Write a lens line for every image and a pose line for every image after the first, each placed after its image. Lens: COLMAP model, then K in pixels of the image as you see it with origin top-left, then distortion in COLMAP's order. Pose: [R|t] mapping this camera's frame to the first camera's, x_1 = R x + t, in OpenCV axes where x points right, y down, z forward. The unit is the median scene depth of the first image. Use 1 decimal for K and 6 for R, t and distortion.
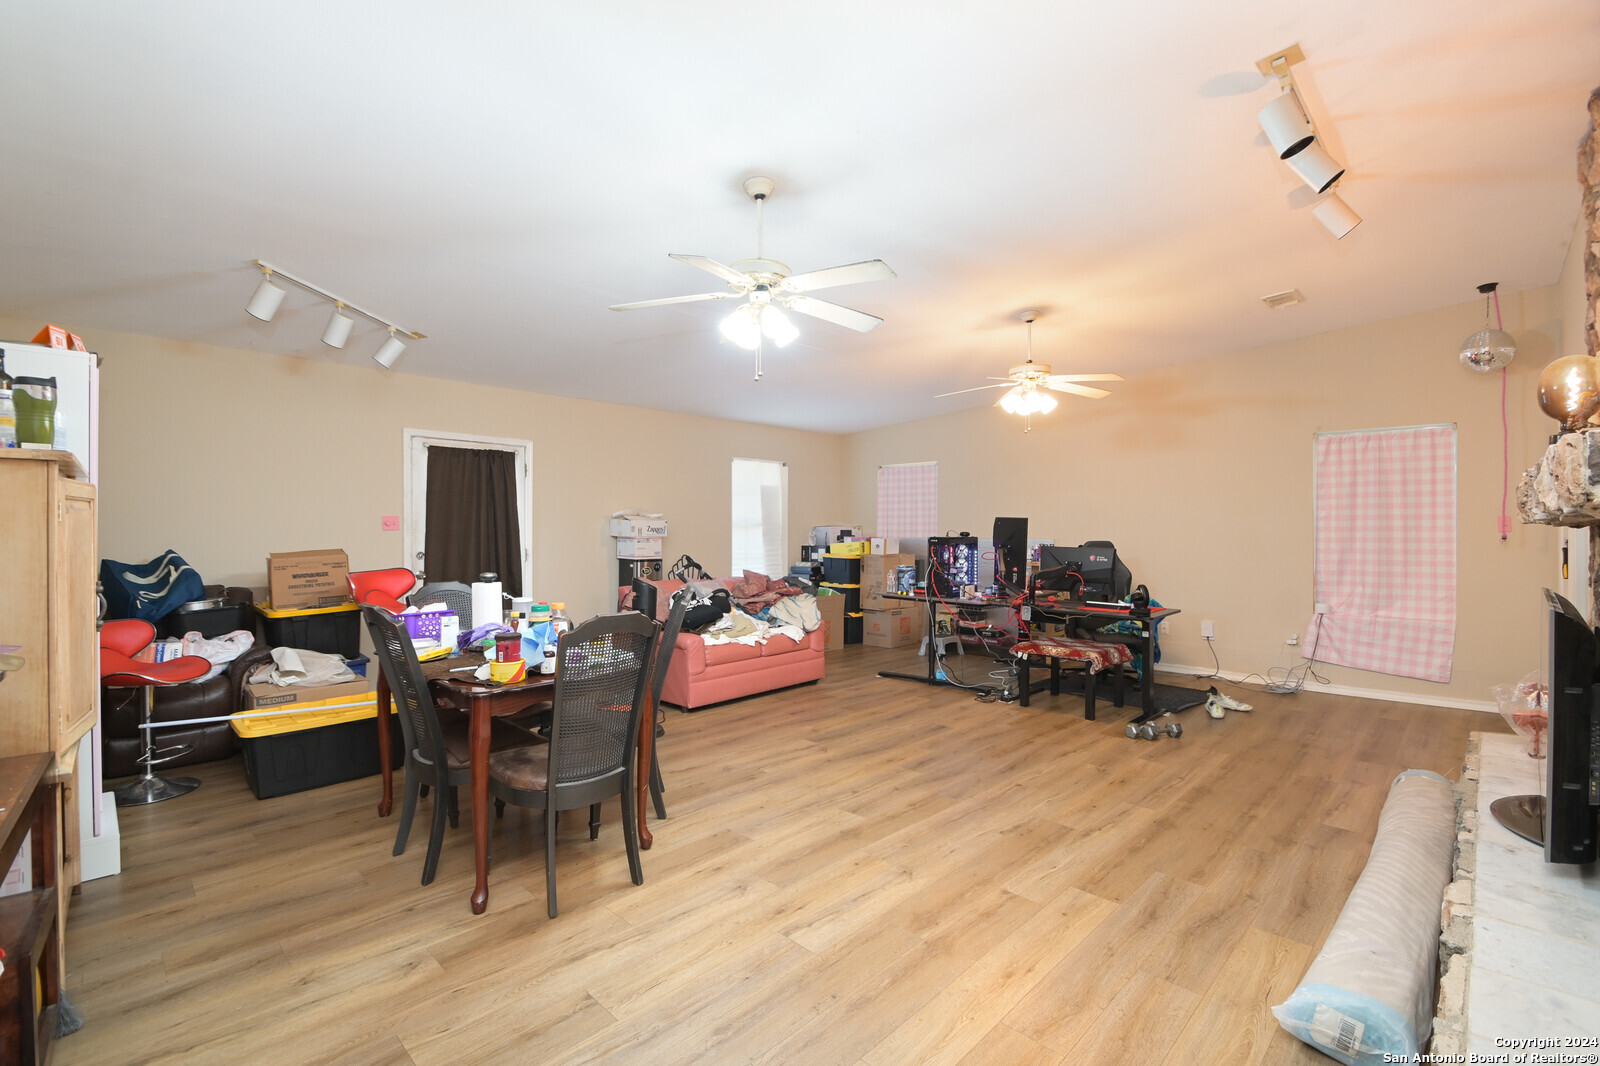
lens RADIAL K [[705.2, 0, 796.6], [0, 705.2, 532.8], [0, 0, 1]] dist [-0.002457, -0.003192]
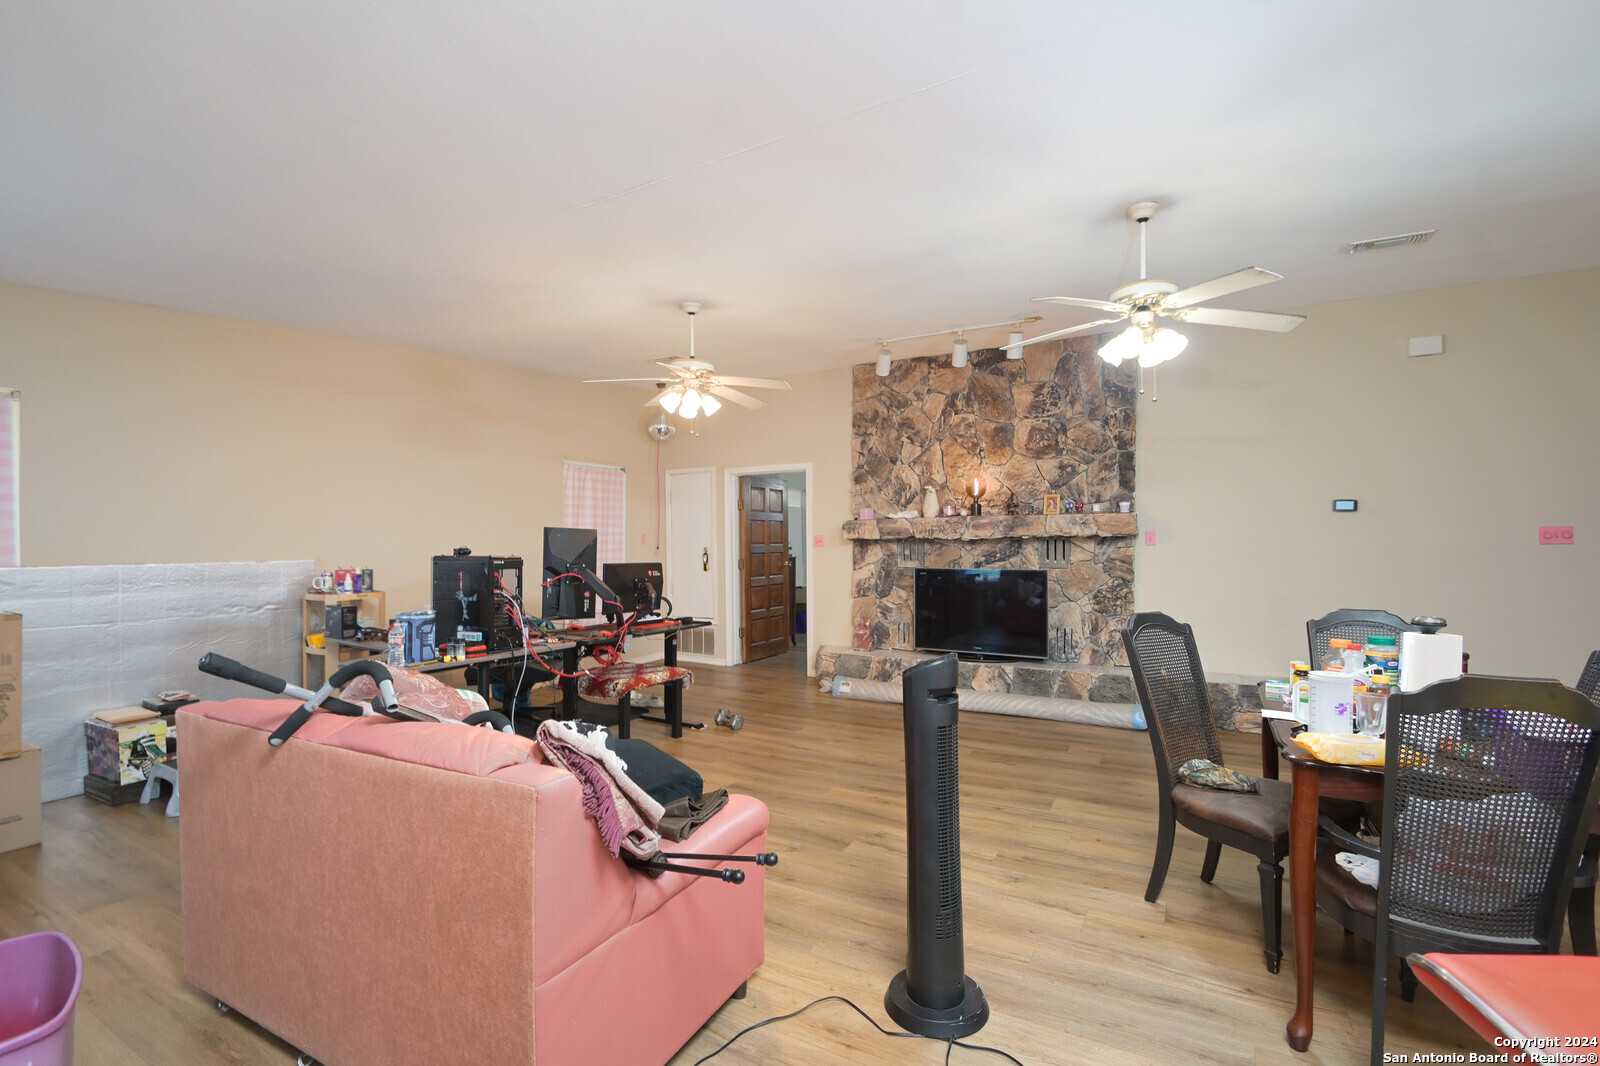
lens RADIAL K [[705.2, 0, 794.4], [0, 705.2, 538.2], [0, 0, 1]] dist [-0.002457, -0.003192]
pose [[-0.261484, 0.004834, 0.965196, -0.656377], [0.002349, 0.999988, -0.004371, -0.007546], [-0.965205, 0.001124, -0.261492, 1.258835]]
